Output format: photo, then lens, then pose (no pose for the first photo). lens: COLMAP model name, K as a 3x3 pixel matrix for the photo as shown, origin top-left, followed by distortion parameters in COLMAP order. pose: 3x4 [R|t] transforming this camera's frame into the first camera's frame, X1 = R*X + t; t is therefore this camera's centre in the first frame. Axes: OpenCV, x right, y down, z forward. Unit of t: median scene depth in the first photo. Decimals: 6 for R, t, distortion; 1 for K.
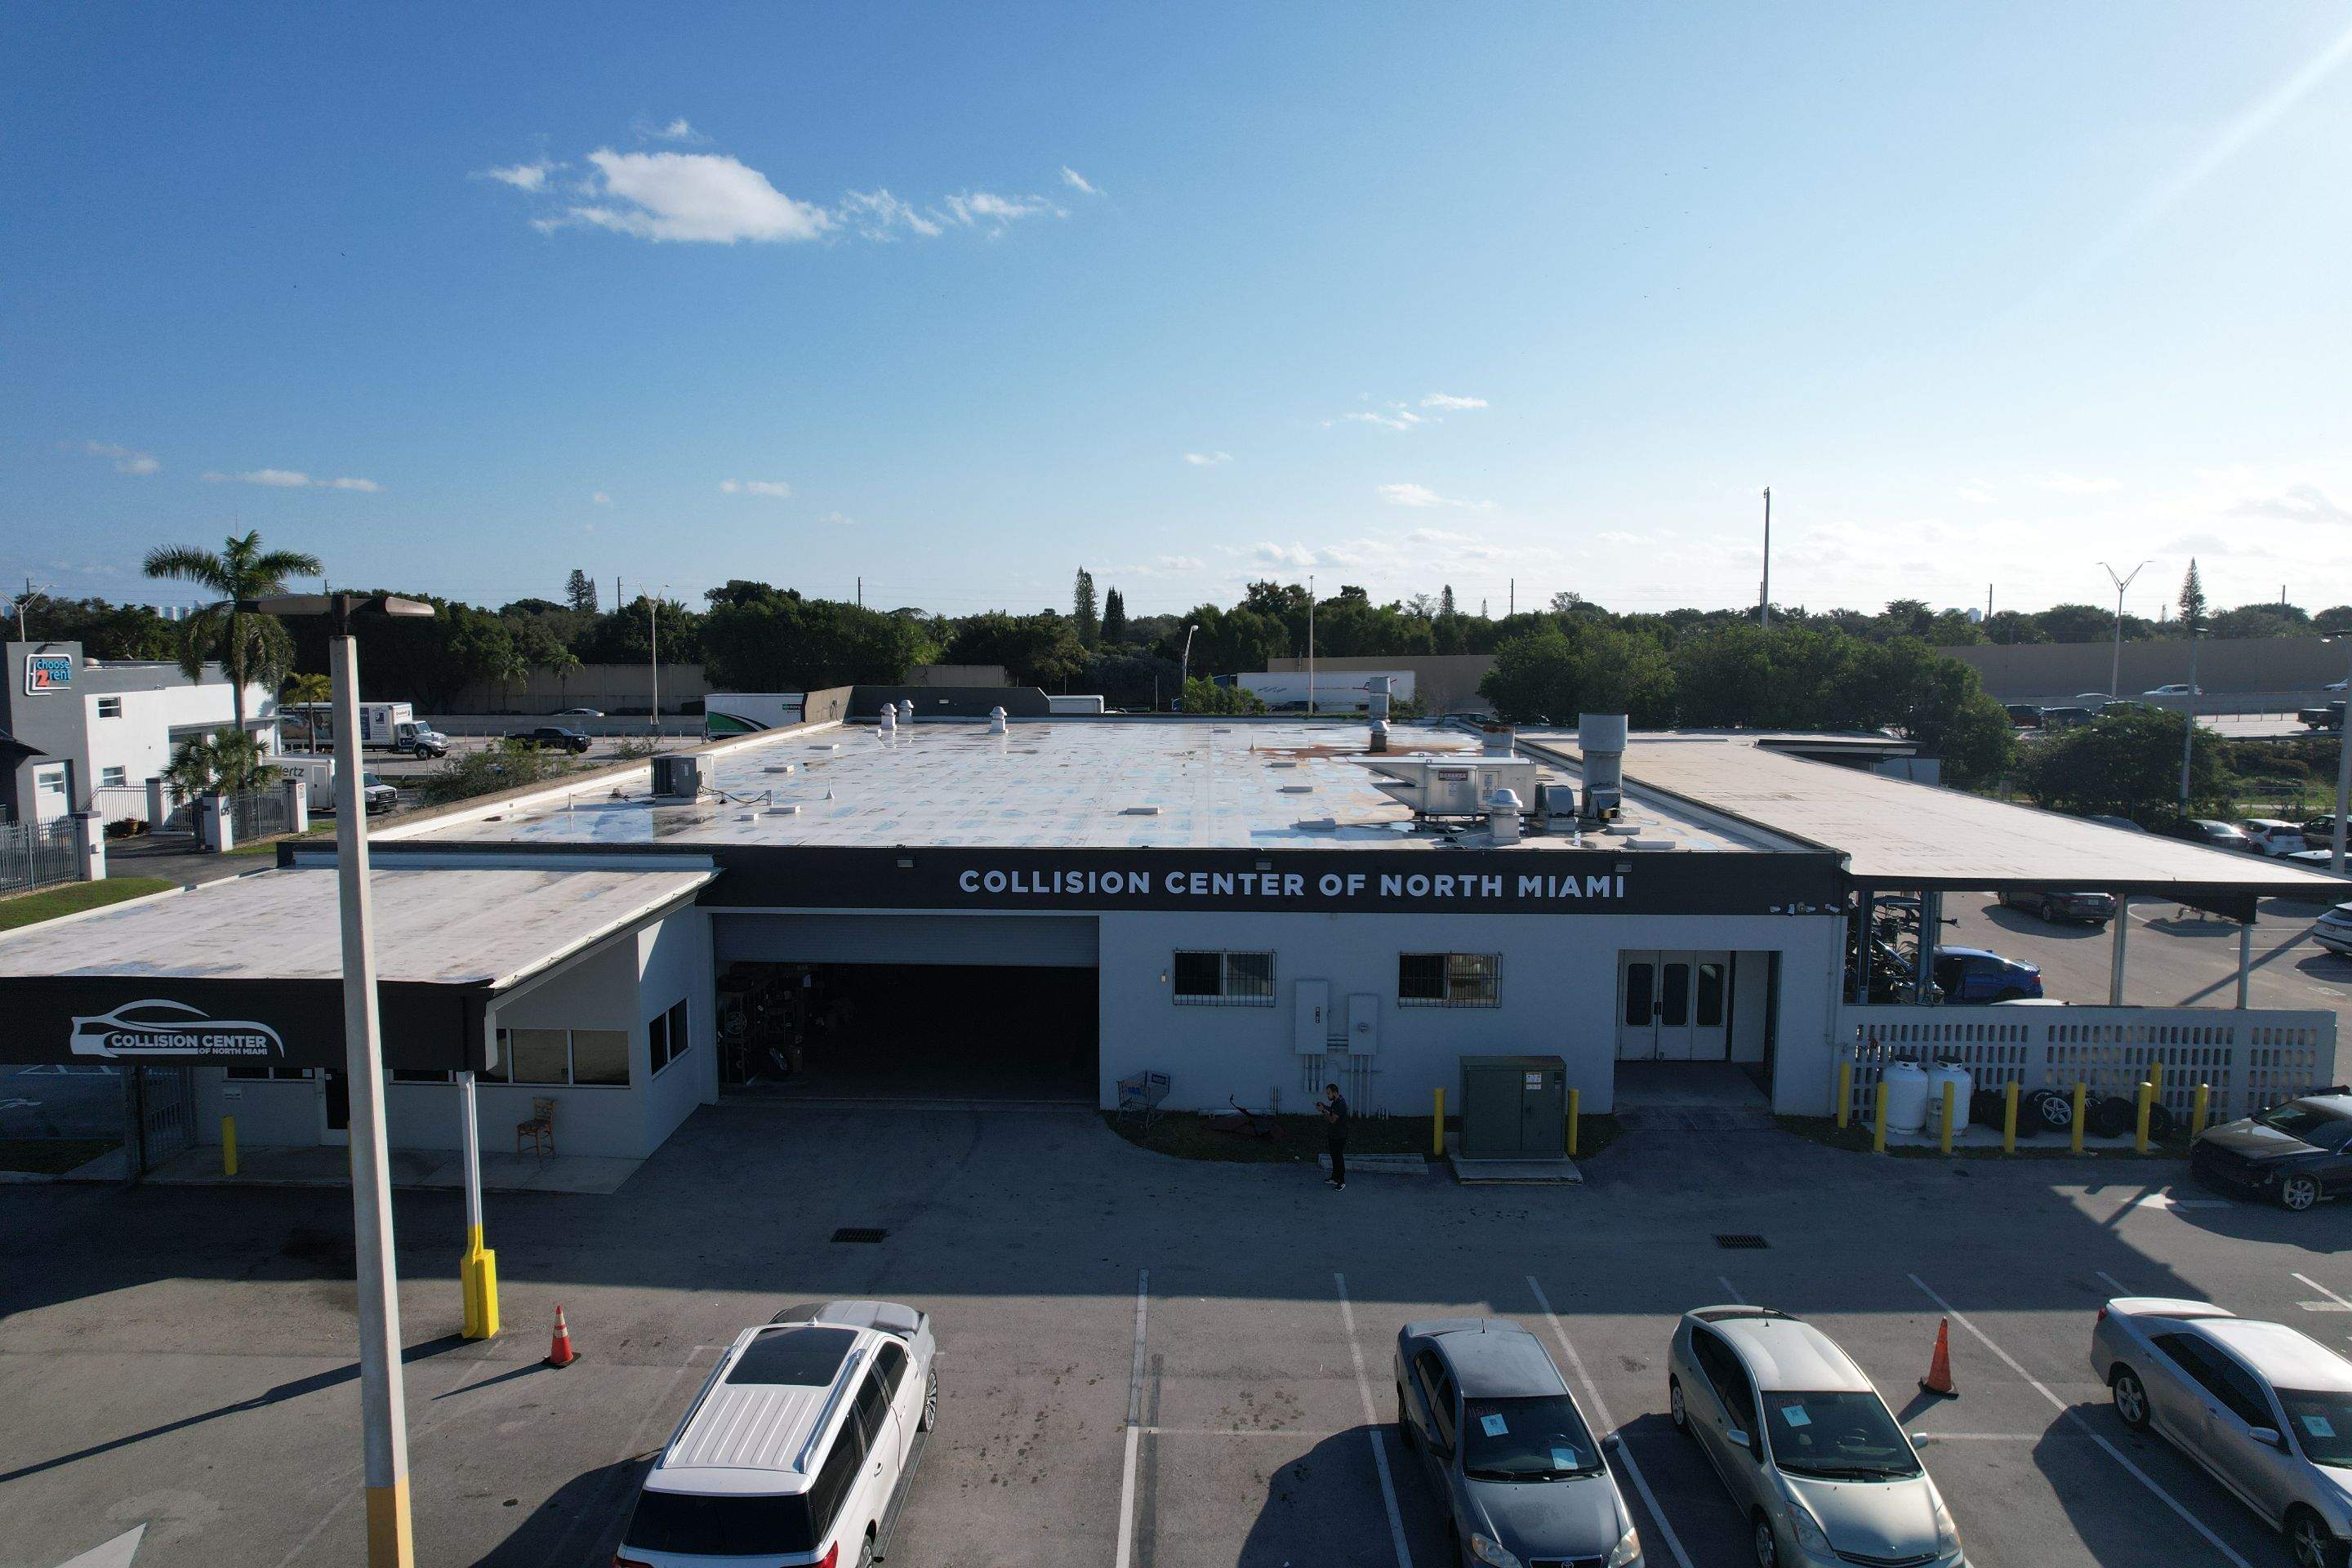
lens RADIAL K [[1467.6, 0, 1162.7], [0, 1467.6, 780.7], [0, 0, 1]] dist [0.001347, 0.003869]
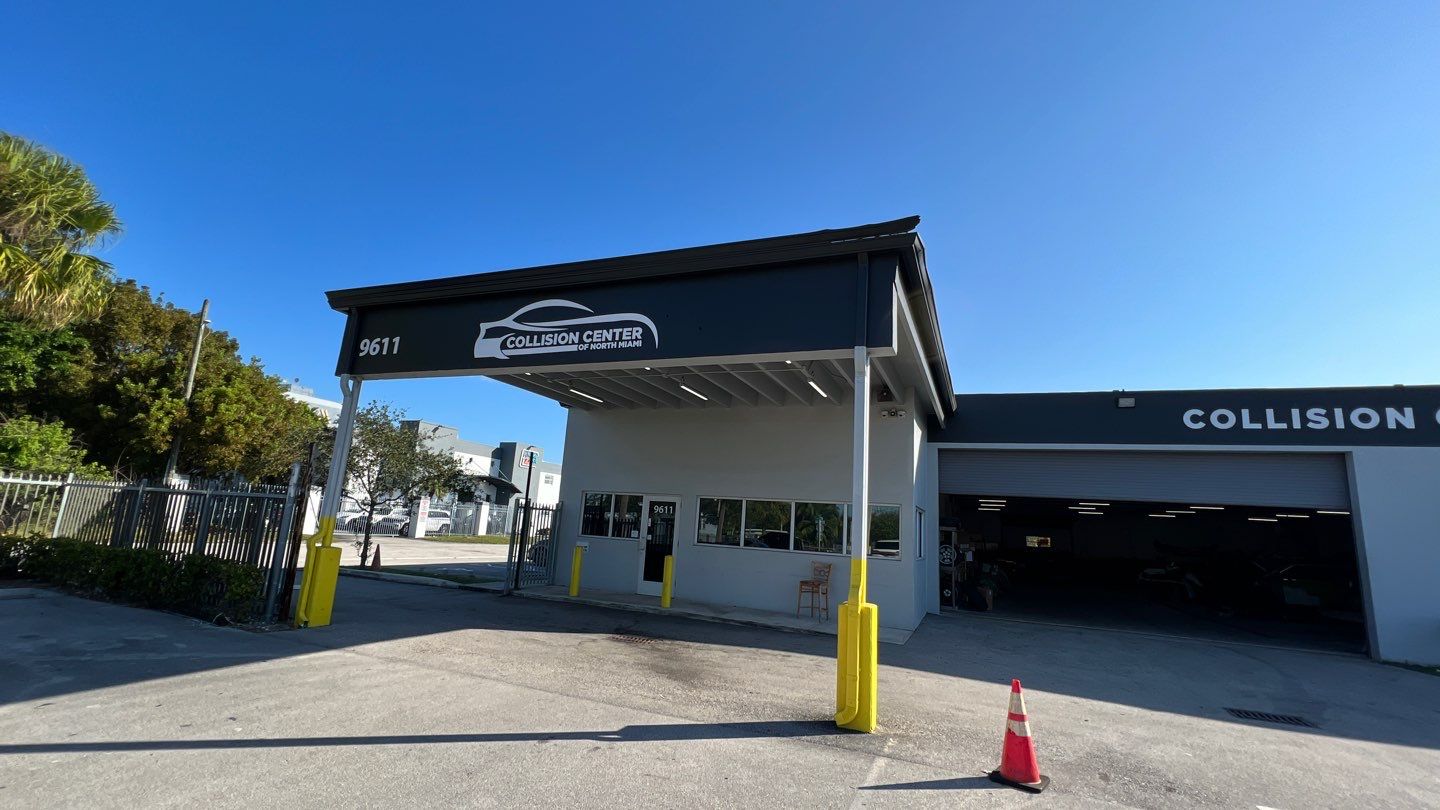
lens RADIAL K [[638.8, 0, 720.8], [0, 638.8, 409.5], [0, 0, 1]] dist [-0.011714, 0.000785]
pose [[0.932842, -0.010696, -0.360126, -0.288758], [-0.096340, 0.955756, -0.277937, 0.225688], [0.347165, 0.293966, 0.890539, 0.463164]]
